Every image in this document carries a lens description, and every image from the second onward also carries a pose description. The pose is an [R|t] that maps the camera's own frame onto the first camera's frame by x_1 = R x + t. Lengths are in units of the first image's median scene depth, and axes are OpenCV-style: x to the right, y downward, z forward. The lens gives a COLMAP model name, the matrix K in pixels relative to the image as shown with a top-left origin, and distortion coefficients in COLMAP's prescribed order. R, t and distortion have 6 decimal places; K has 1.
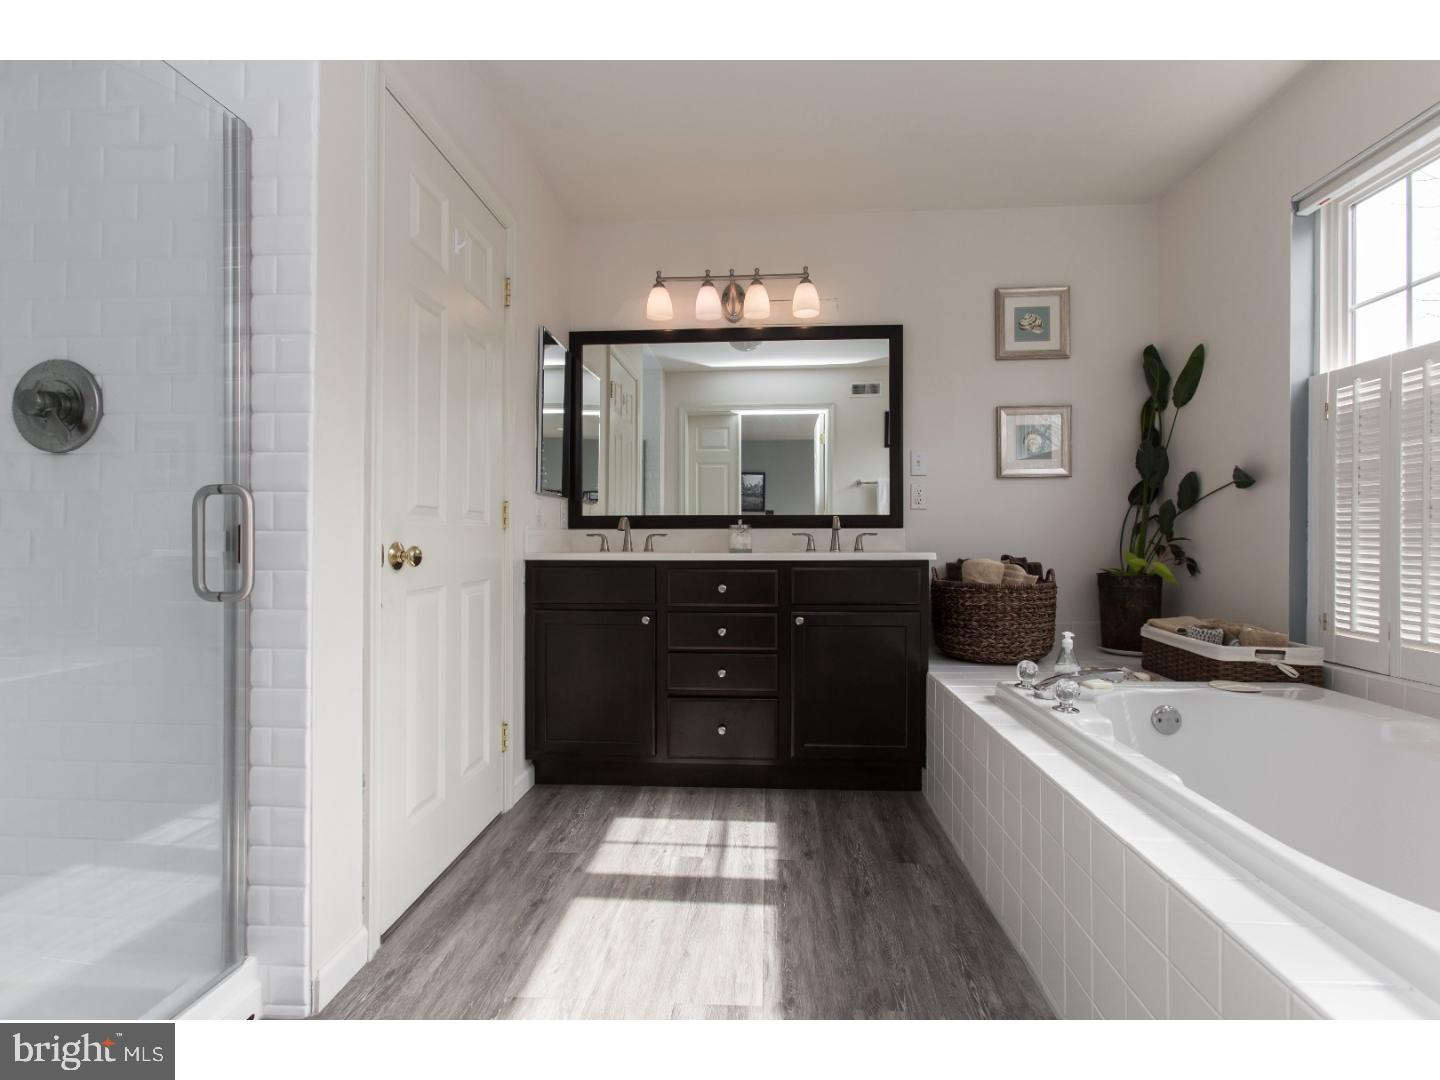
lens RADIAL K [[657.0, 0, 710.8], [0, 657.0, 543.2], [0, 0, 1]] dist [0.001117, 0.005483]
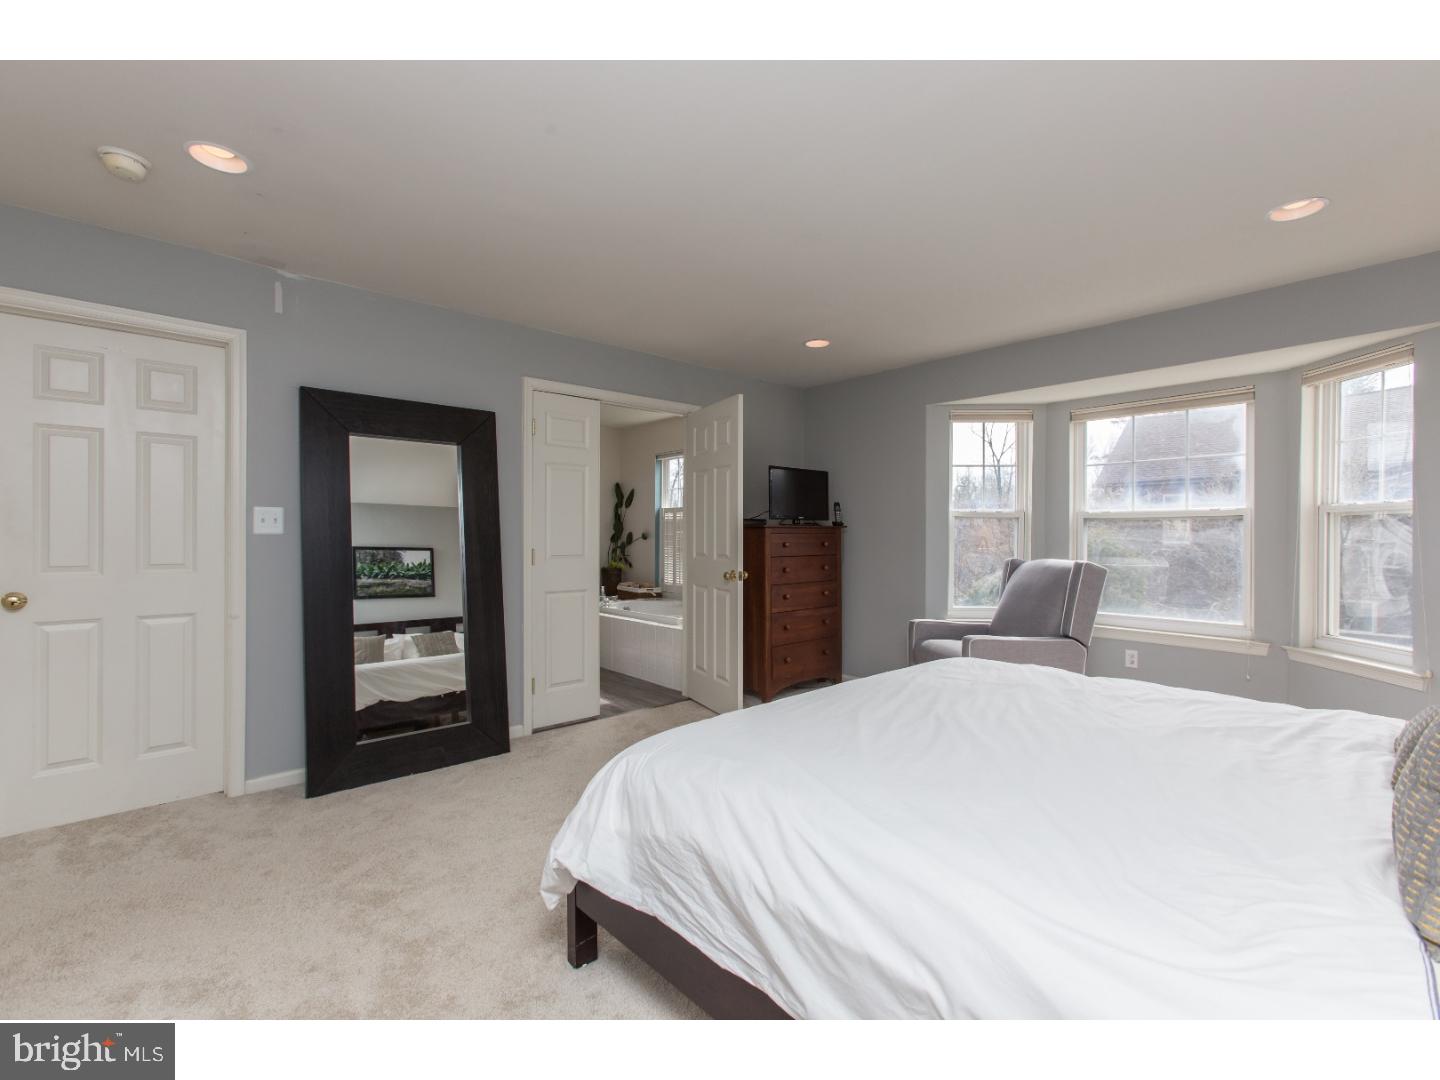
lens RADIAL K [[657.0, 0, 722.9], [0, 657.0, 538.4], [0, 0, 1]] dist [0.001117, 0.005483]
pose [[0.695571, 0.006389, 0.718429, -1.083961], [-0.003396, 0.999979, -0.005605, -0.067335], [-0.718450, 0.001459, 0.695577, -1.328855]]
